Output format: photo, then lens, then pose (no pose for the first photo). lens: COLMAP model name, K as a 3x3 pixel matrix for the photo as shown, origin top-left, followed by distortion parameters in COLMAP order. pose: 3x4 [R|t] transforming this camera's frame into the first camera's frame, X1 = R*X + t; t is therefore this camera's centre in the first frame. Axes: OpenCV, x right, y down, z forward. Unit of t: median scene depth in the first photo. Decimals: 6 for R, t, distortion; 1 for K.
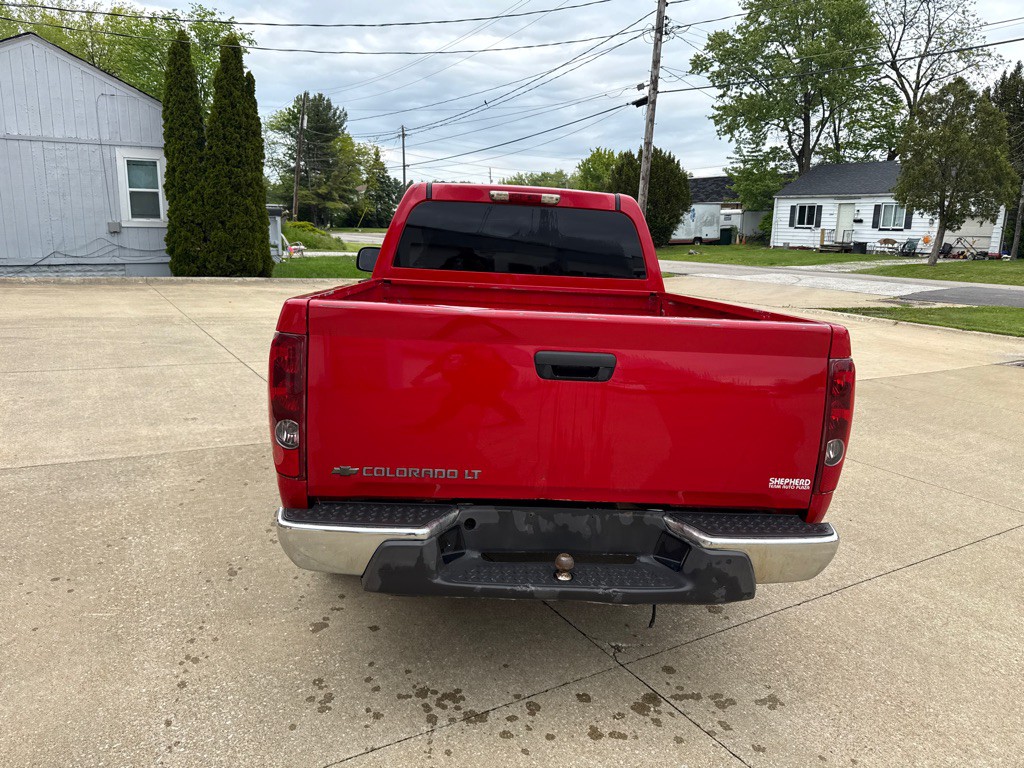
lens RADIAL K [[715.0, 0, 530.1], [0, 715.0, 383.1], [0, 0, 1]] dist [0.021484, -0.030173]
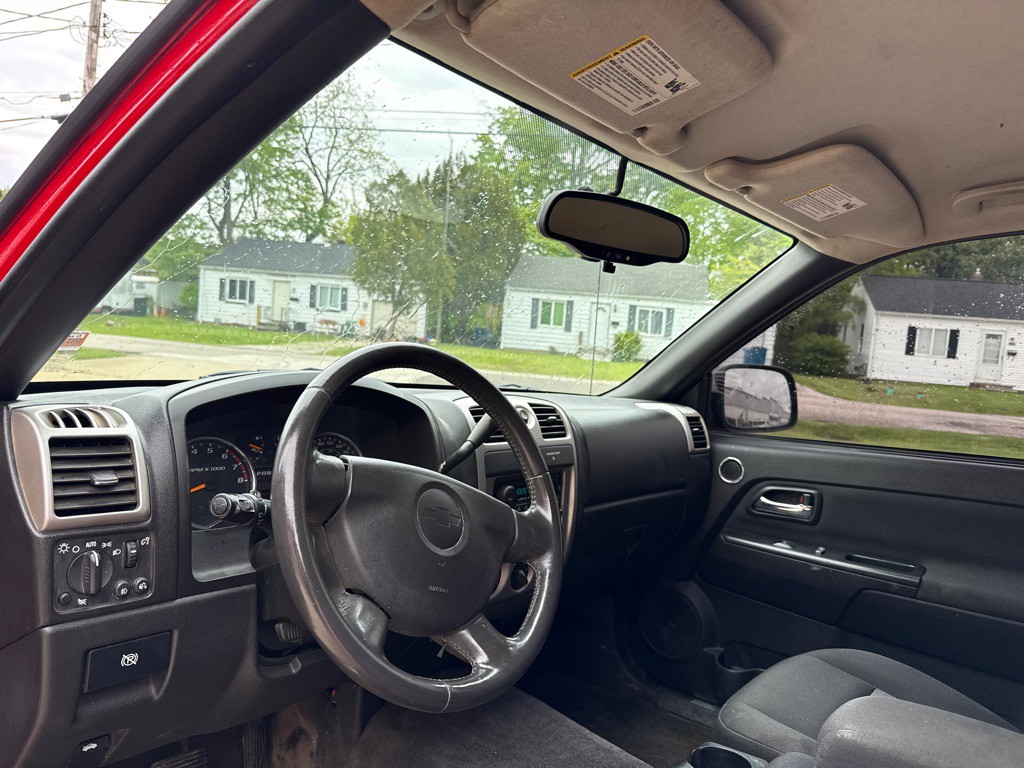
lens RADIAL K [[715.0, 0, 515.8], [0, 715.0, 410.4], [0, 0, 1]] dist [0.021484, -0.030173]
pose [[0.705890, -0.043967, 0.706956, -0.031939], [0.090979, 0.995432, -0.028933, -0.021788], [-0.702454, 0.084742, 0.706666, 0.119904]]
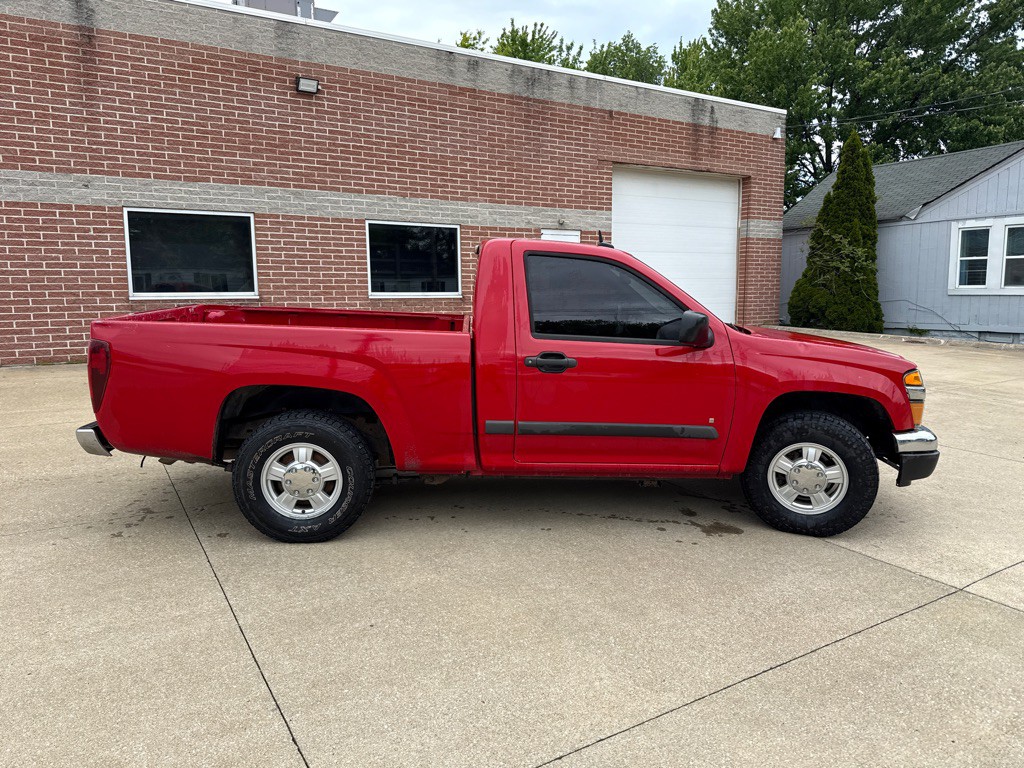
lens RADIAL K [[718.1, 0, 519.3], [0, 718.1, 402.2], [0, 0, 1]] dist [0.041419, -0.057141]
pose [[-0.015033, 0.127795, -0.991687, 0.136988], [-0.209578, 0.969365, 0.128095, -0.020509], [0.977676, 0.209761, 0.012211, 0.125926]]
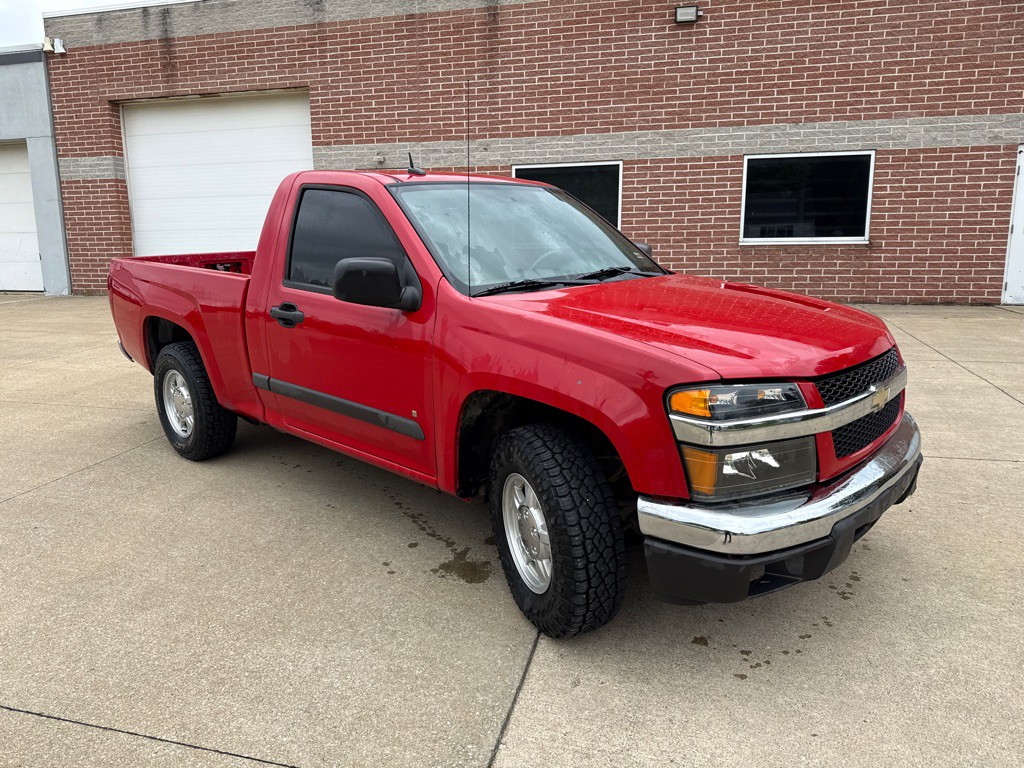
lens RADIAL K [[718.1, 0, 499.3], [0, 718.1, 386.0], [0, 0, 1]] dist [0.041419, -0.057141]
pose [[-0.746537, 0.109995, -0.656189, 0.067446], [-0.152802, 0.931535, 0.329991, -0.041328], [0.647560, 0.346618, -0.678617, 0.221120]]
